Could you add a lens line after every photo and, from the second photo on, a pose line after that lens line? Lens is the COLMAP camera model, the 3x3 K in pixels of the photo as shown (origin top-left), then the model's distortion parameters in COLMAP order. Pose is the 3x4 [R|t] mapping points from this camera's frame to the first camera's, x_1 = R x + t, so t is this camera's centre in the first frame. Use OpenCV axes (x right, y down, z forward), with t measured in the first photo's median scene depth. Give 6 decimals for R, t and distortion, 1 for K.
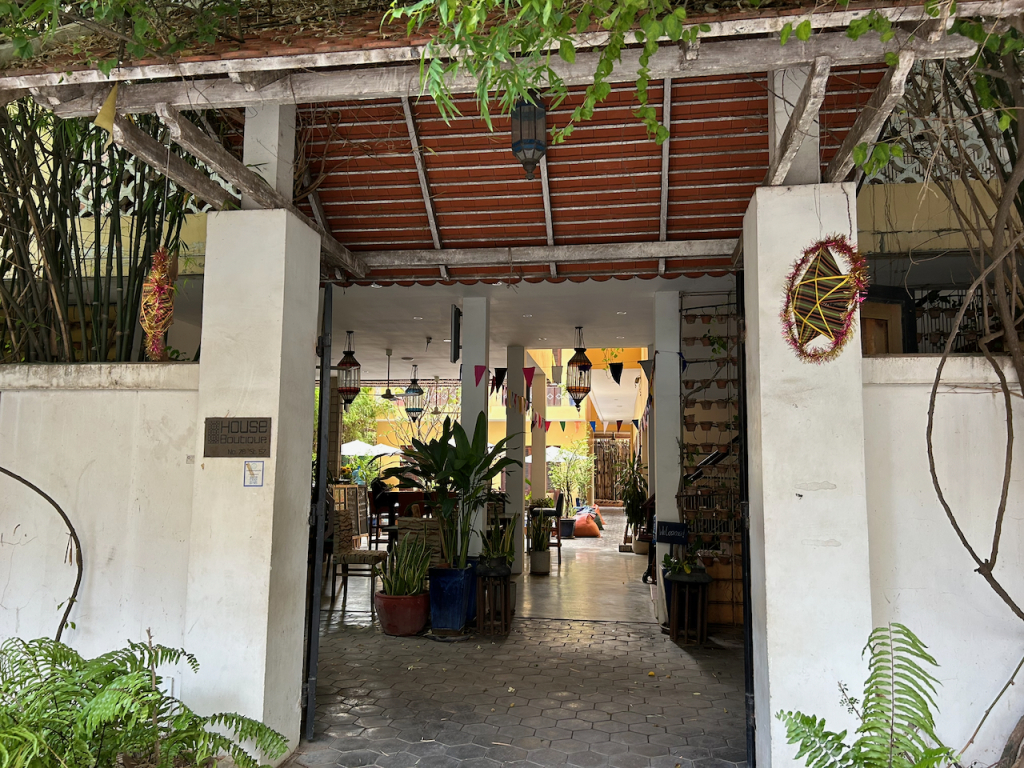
lens RADIAL K [[766.2, 0, 512.0], [0, 766.2, 384.0], [0, 0, 1]] dist [0.082740, -0.083346]
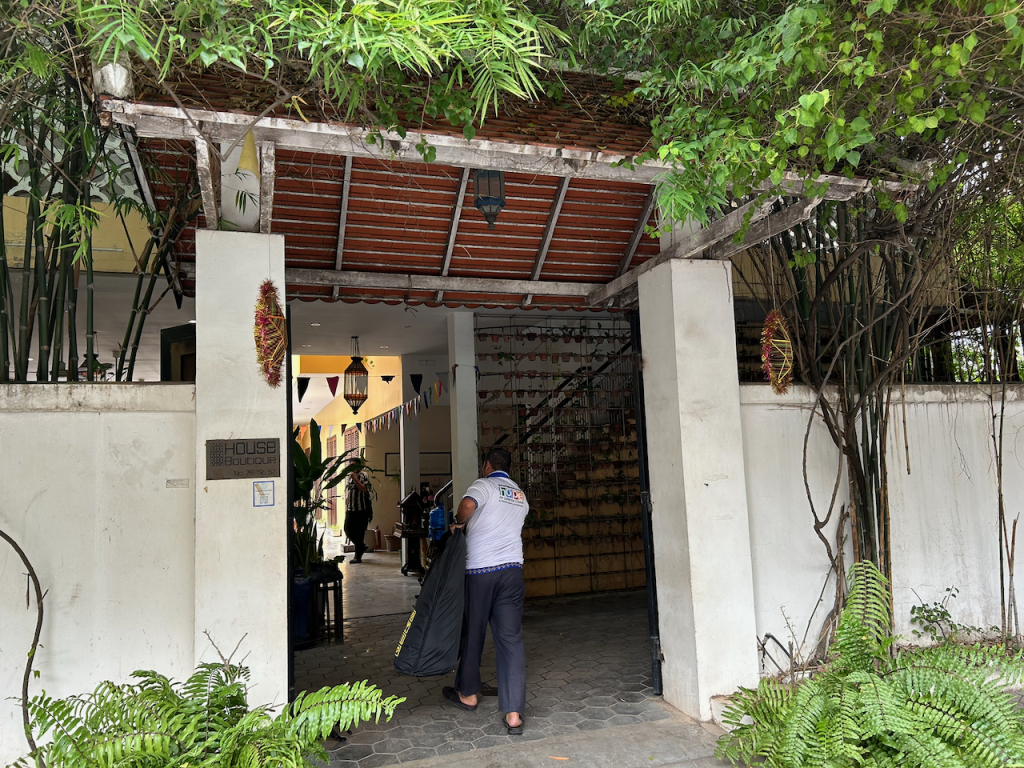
lens RADIAL K [[766.2, 0, 512.0], [0, 766.2, 384.0], [0, 0, 1]] dist [0.082740, -0.083346]
pose [[0.883586, 0.006246, 0.468227, -0.490598], [-0.007641, 0.999970, 0.001080, -0.030435], [-0.468206, -0.004532, 0.883608, -0.051233]]
